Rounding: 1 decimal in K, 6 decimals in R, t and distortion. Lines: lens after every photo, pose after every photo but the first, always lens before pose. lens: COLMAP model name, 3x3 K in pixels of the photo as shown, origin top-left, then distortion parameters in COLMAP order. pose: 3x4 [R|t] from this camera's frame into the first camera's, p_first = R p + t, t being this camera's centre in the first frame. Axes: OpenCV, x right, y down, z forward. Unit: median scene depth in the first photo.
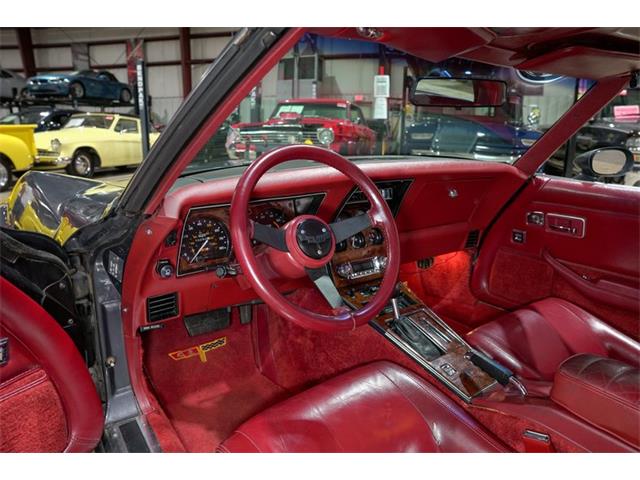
lens RADIAL K [[441.4, 0, 322.5], [0, 441.4, 238.9], [0, 0, 1]] dist [-0.147060, 0.117140]
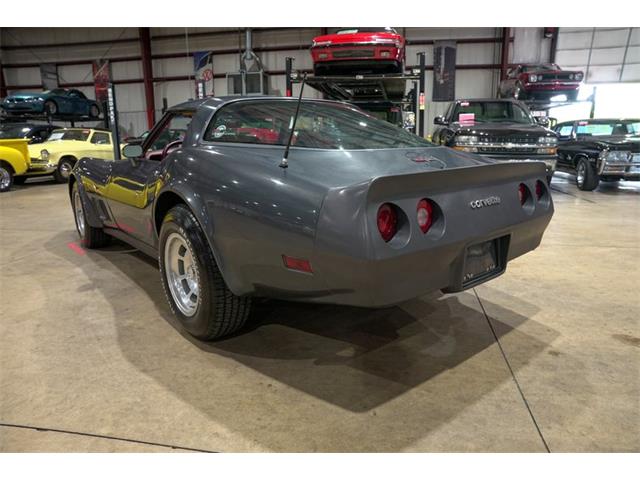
lens RADIAL K [[438.6, 0, 322.4], [0, 438.6, 240.7], [0, 0, 1]] dist [-0.150122, 0.119642]
pose [[0.996808, -0.039839, 0.069186, 0.067768], [0.040517, 0.999143, -0.008425, 0.056334], [-0.068791, 0.011202, 0.997568, -0.214061]]
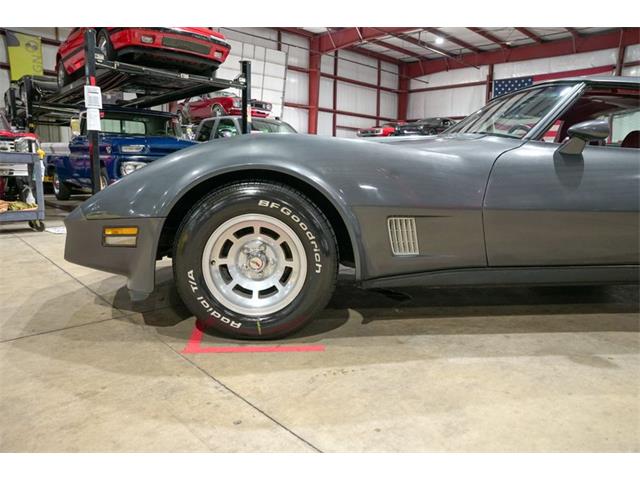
lens RADIAL K [[441.4, 0, 322.5], [0, 441.4, 238.9], [0, 0, 1]] dist [-0.147060, 0.117140]
pose [[0.522860, -0.132070, 0.842125, -0.228650], [0.187332, 0.981576, 0.037629, 0.012089], [-0.831579, 0.138082, 0.537968, 0.050465]]
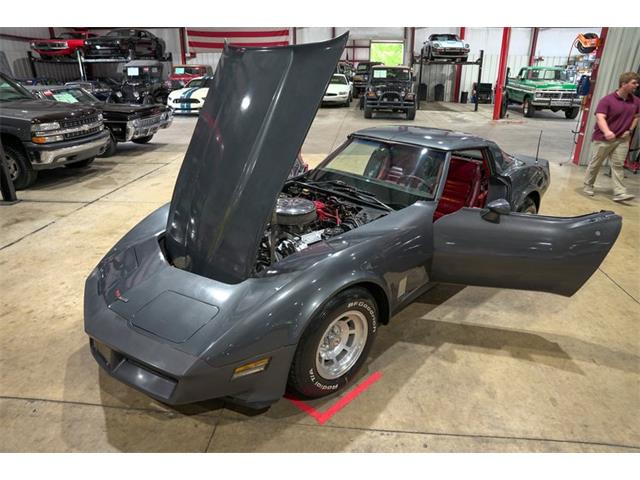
lens RADIAL K [[441.4, 0, 322.5], [0, 441.4, 238.9], [0, 0, 1]] dist [-0.147060, 0.117140]
pose [[-0.160345, -0.379434, 0.911219, -0.288193], [0.227746, 0.884032, 0.408189, -0.115778], [-0.960428, 0.272978, -0.055335, 0.163745]]
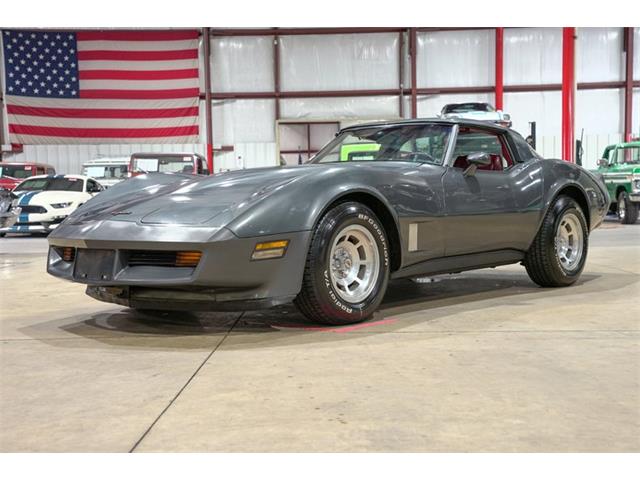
lens RADIAL K [[912.9, 0, 320.0], [0, 912.9, 240.0], [0, 0, 1]] dist [0.228154, 0.046814]
pose [[-0.241747, -0.044357, 0.969325, -0.528024], [0.243615, 0.964185, 0.104879, -0.037744], [-0.939260, 0.261496, -0.222283, 0.265866]]
